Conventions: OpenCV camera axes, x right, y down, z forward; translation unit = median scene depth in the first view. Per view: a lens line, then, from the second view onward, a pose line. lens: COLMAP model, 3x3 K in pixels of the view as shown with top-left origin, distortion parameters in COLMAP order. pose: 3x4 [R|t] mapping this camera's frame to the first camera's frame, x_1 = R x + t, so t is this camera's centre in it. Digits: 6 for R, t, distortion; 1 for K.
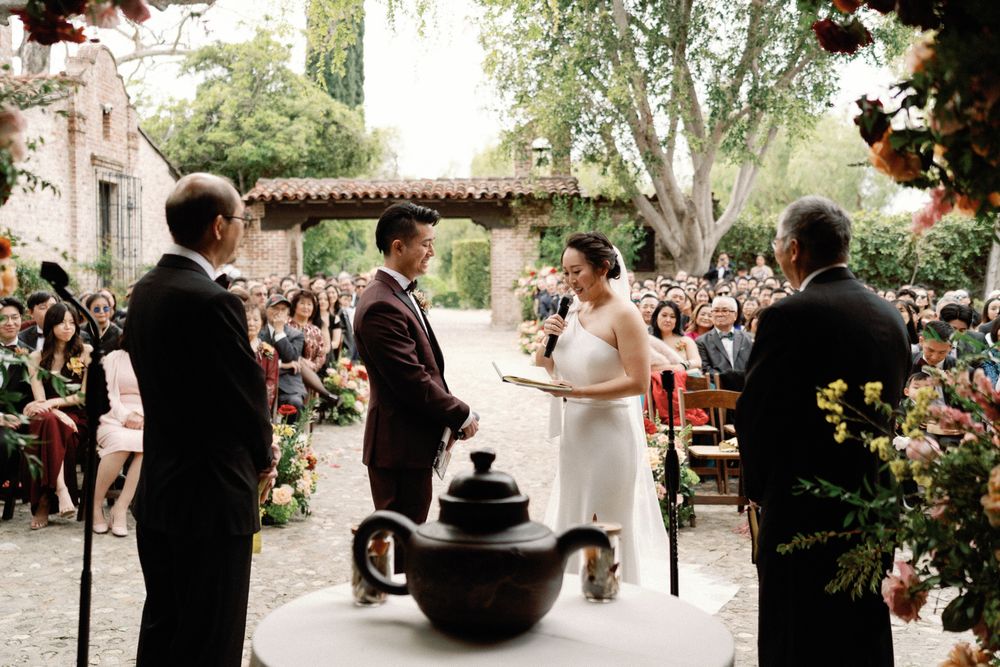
lens RADIAL K [[2372.1, 0, 500.0], [0, 2372.1, 333.5], [0, 0, 1]] dist [-0.010835, 0.513444]
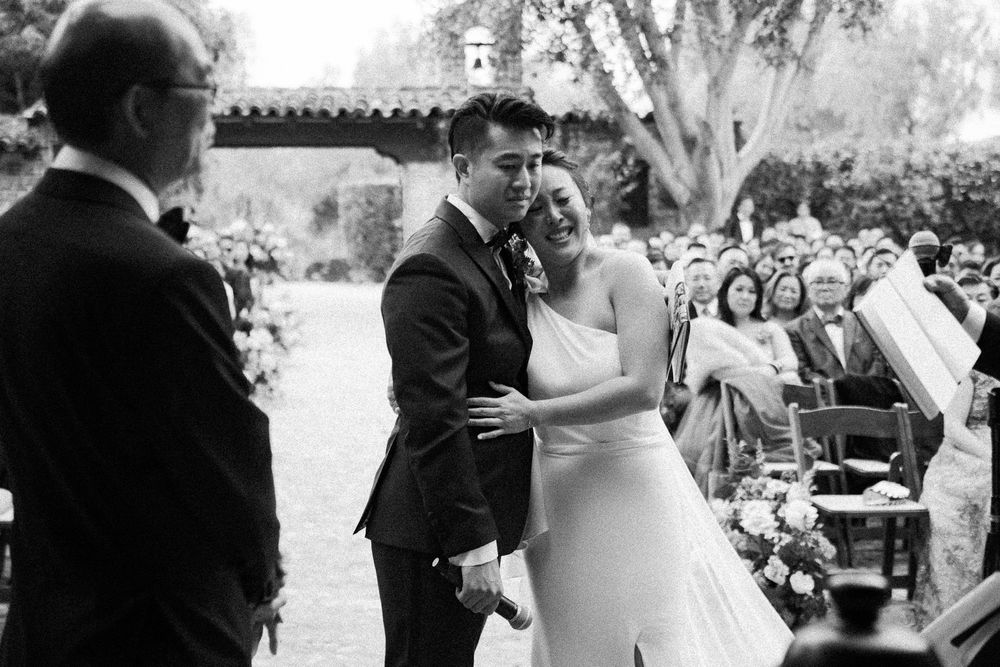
lens RADIAL K [[2372.1, 0, 500.0], [0, 2372.1, 333.5], [0, 0, 1]] dist [-0.010835, 0.513444]
pose [[0.985094, -0.008243, 0.171822, -0.093622], [0.007176, 0.999951, 0.006830, -0.000523], [-0.171870, -0.005495, 0.985104, 0.341042]]
